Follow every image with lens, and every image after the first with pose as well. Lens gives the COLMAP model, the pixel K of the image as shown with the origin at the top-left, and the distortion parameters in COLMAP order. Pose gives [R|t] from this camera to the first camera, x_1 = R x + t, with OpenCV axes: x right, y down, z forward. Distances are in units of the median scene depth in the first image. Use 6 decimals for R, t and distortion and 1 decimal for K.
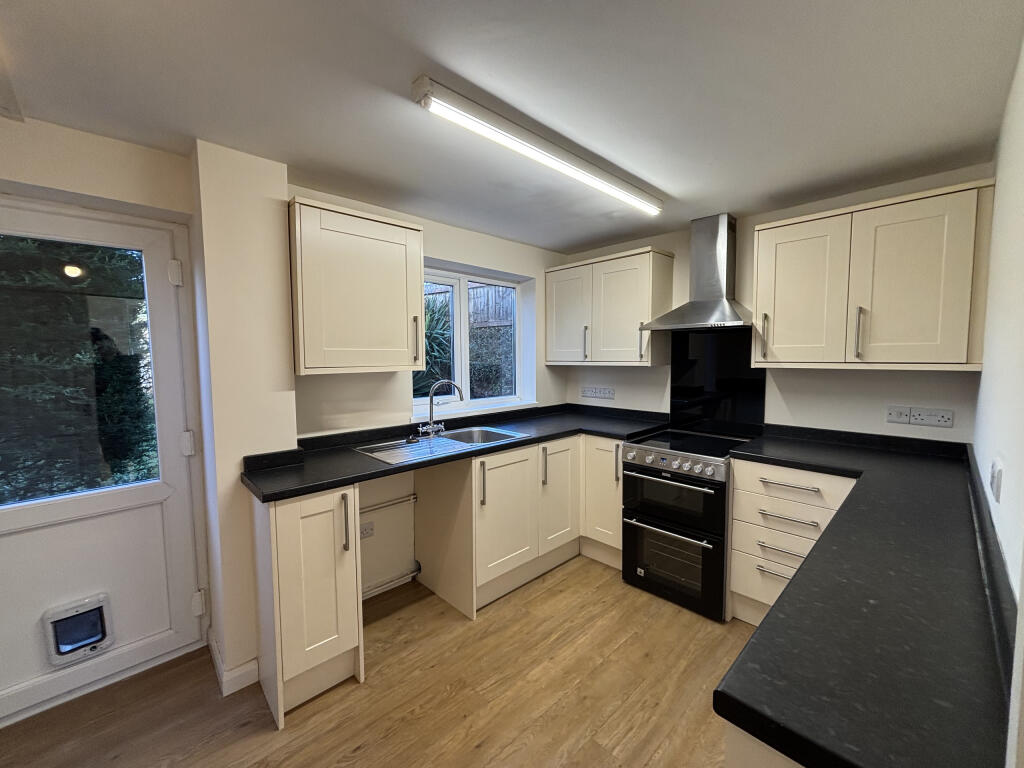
lens RADIAL K [[408.2, 0, 513.3], [0, 408.2, 381.0], [0, 0, 1]] dist [-0.001916, -0.000426]
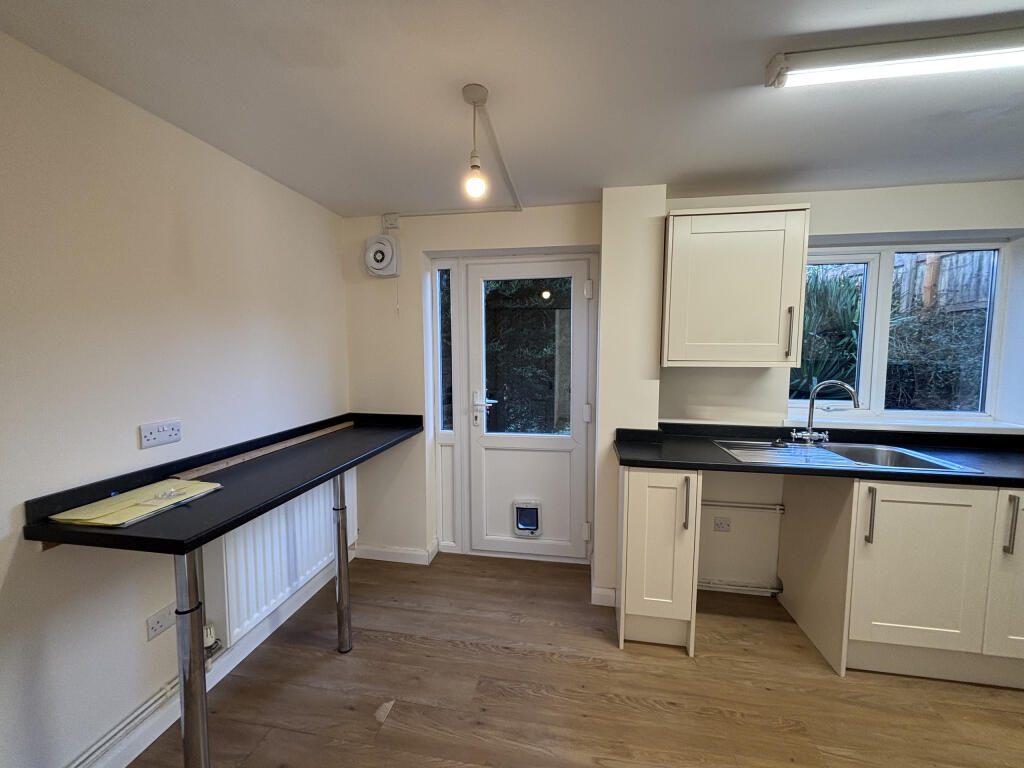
lens RADIAL K [[408.2, 0, 513.3], [0, 408.2, 381.0], [0, 0, 1]] dist [-0.001916, -0.000426]
pose [[0.597197, 0.068480, -0.799166, 0.123611], [-0.057954, 0.997429, 0.042162, 0.001070], [0.799998, 0.021136, 0.599630, -0.022592]]
